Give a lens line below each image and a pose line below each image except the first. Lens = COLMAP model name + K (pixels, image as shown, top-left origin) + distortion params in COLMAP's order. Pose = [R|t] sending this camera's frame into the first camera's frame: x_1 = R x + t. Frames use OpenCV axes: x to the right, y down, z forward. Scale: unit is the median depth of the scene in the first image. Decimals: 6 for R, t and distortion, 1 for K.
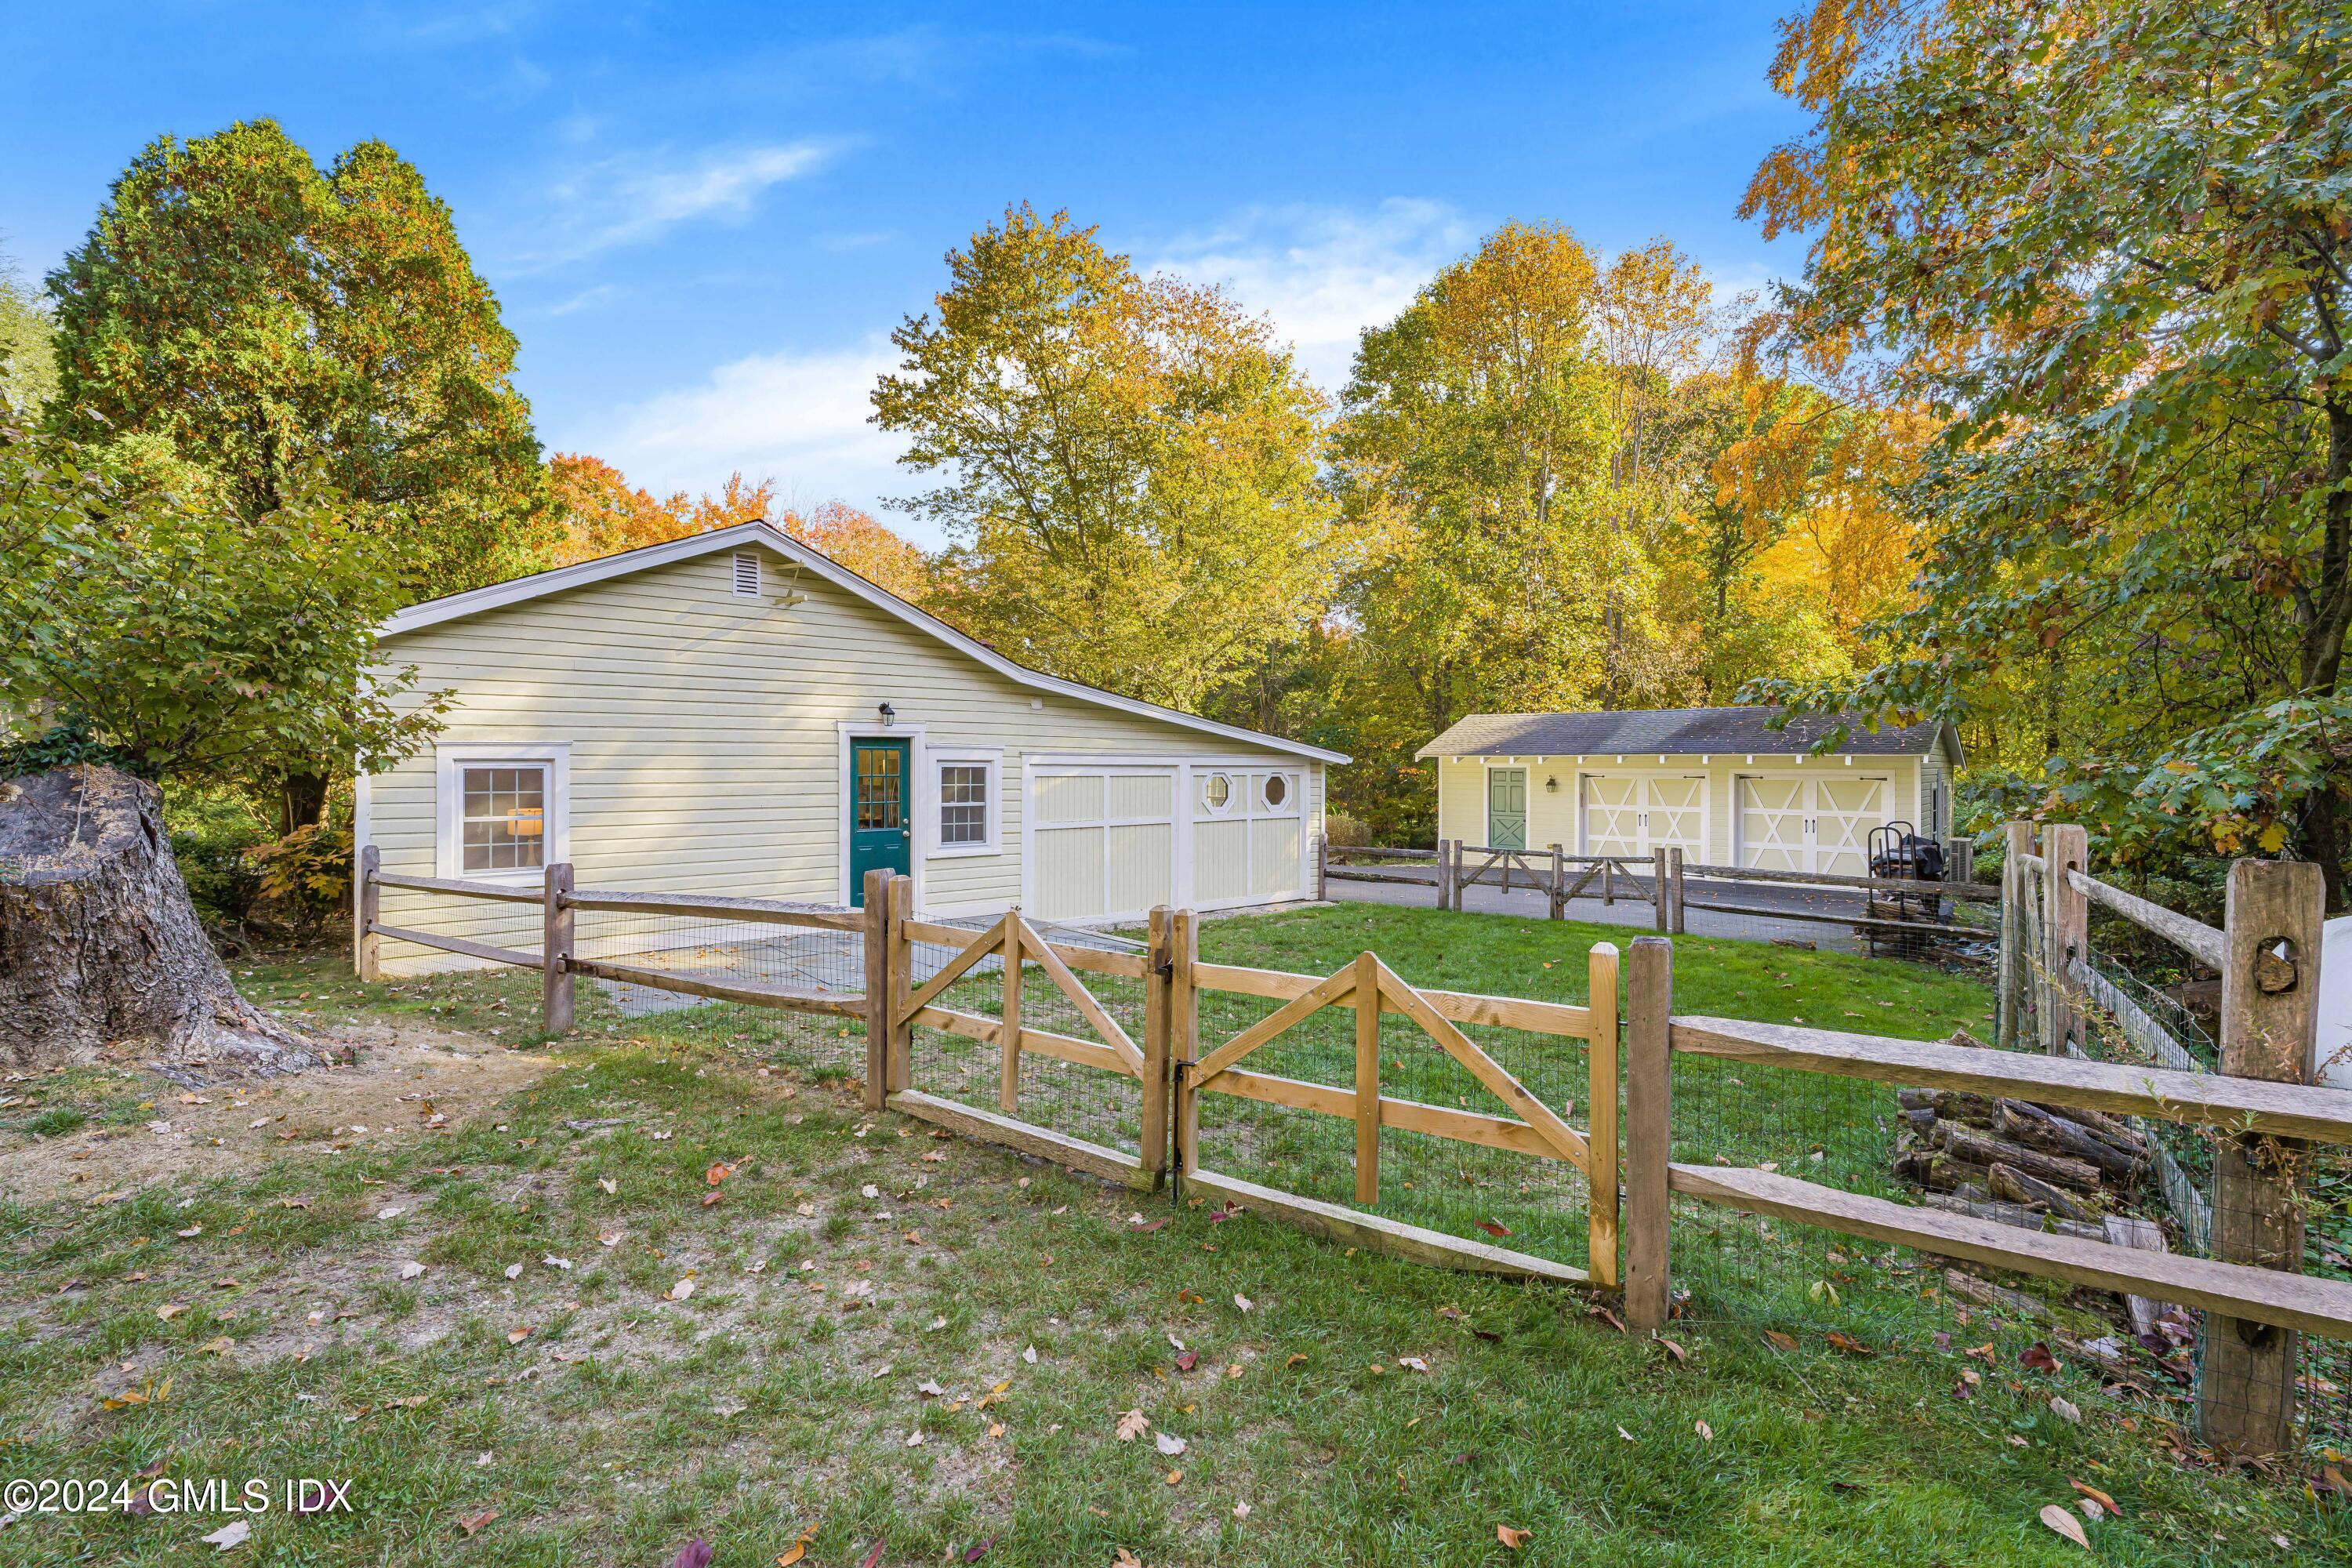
lens RADIAL K [[961.7, 0, 1176.1], [0, 961.7, 778.4], [0, 0, 1]] dist [-0.001023, -0.000073]
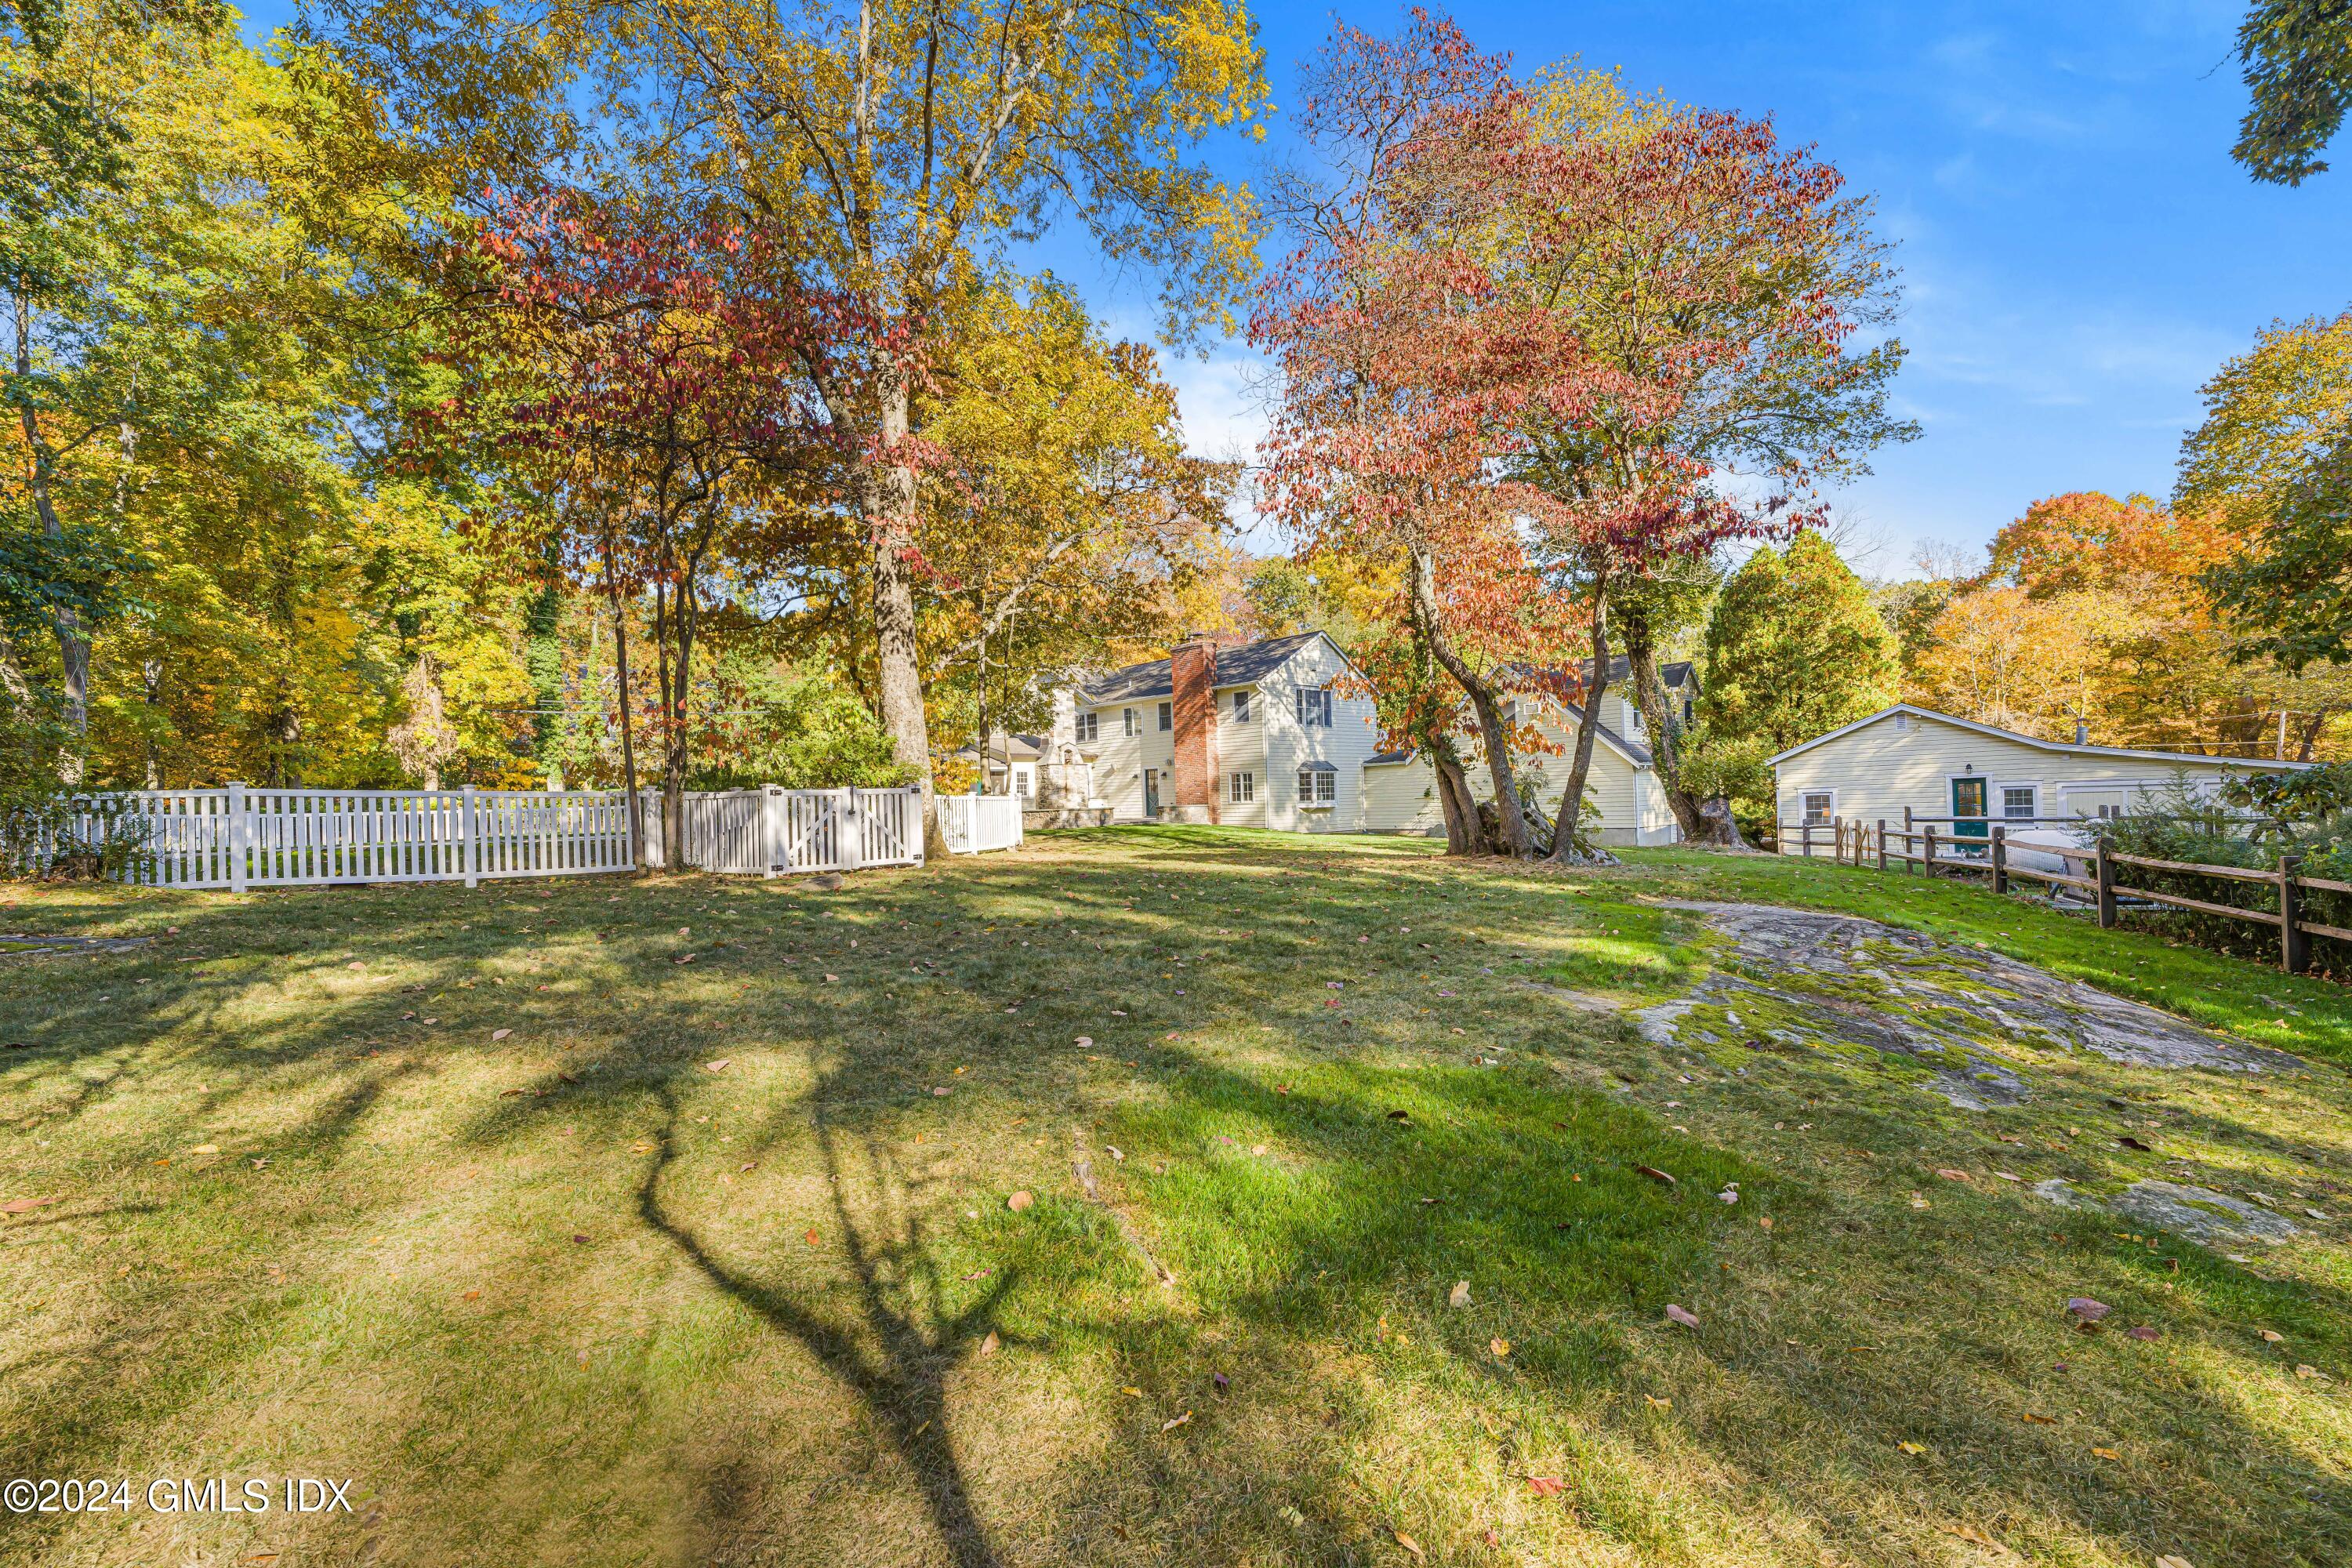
lens RADIAL K [[961.7, 0, 1174.7], [0, 961.7, 786.6], [0, 0, 1]] dist [-0.001023, -0.000073]
pose [[0.205700, -0.028662, -0.978195, 1.560981], [0.016081, 0.999535, -0.025906, 0.007306], [0.978483, -0.010401, 0.206066, -1.375794]]
